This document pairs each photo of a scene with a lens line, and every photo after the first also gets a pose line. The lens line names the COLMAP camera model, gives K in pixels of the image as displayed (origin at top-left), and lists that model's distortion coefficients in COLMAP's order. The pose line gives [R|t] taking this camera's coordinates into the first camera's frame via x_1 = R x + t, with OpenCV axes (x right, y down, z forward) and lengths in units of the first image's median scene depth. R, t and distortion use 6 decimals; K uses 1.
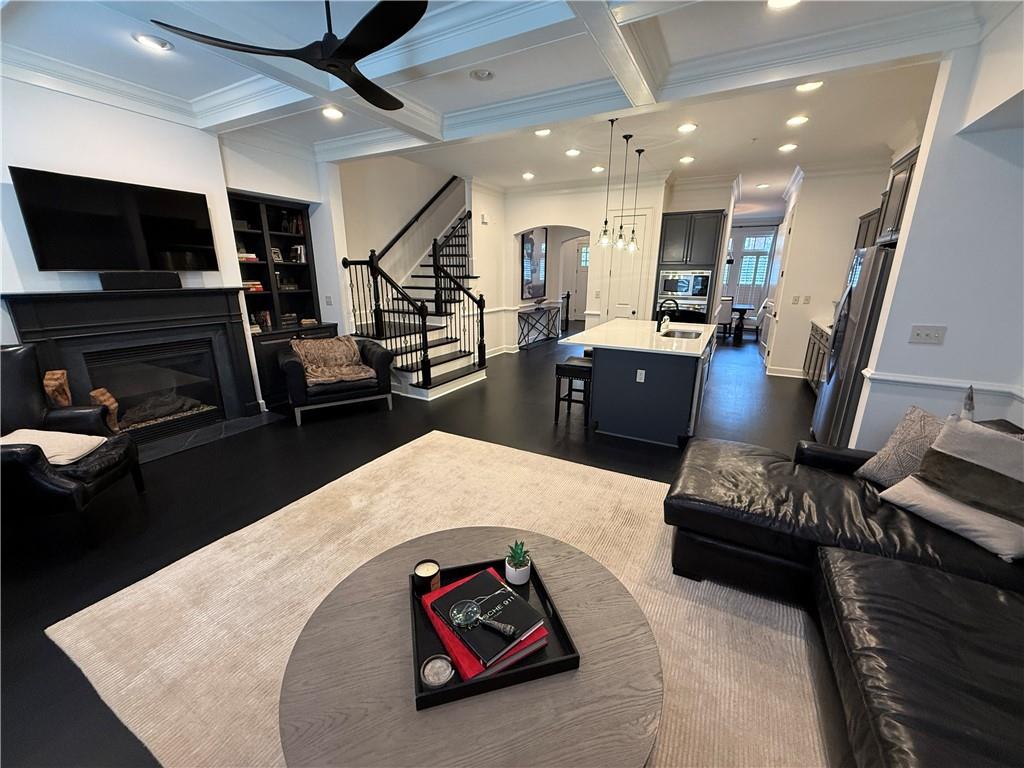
lens RADIAL K [[409.9, 0, 512.0], [0, 409.9, 384.0], [0, 0, 1]] dist [0.003990, 0.000158]
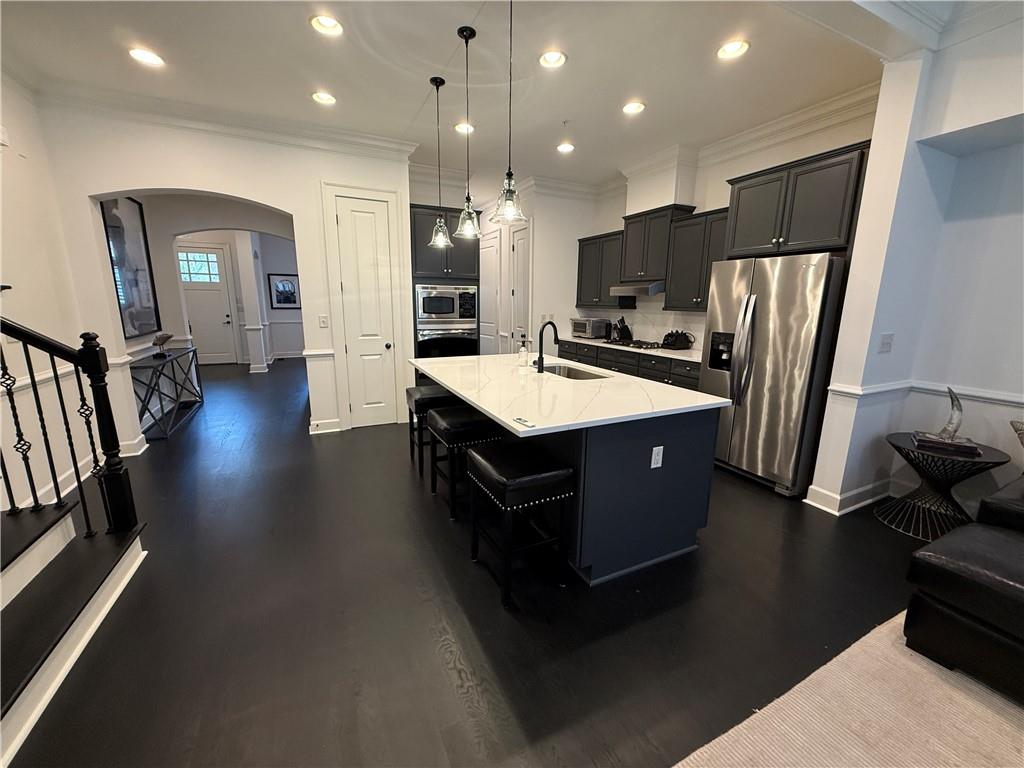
lens RADIAL K [[409.9, 0, 512.0], [0, 409.9, 384.0], [0, 0, 1]] dist [0.003990, 0.000158]
pose [[0.580511, -0.161839, 0.798007, -0.142511], [0.208880, 0.976851, 0.046160, -0.114045], [-0.787005, 0.139892, 0.600878, 0.499646]]
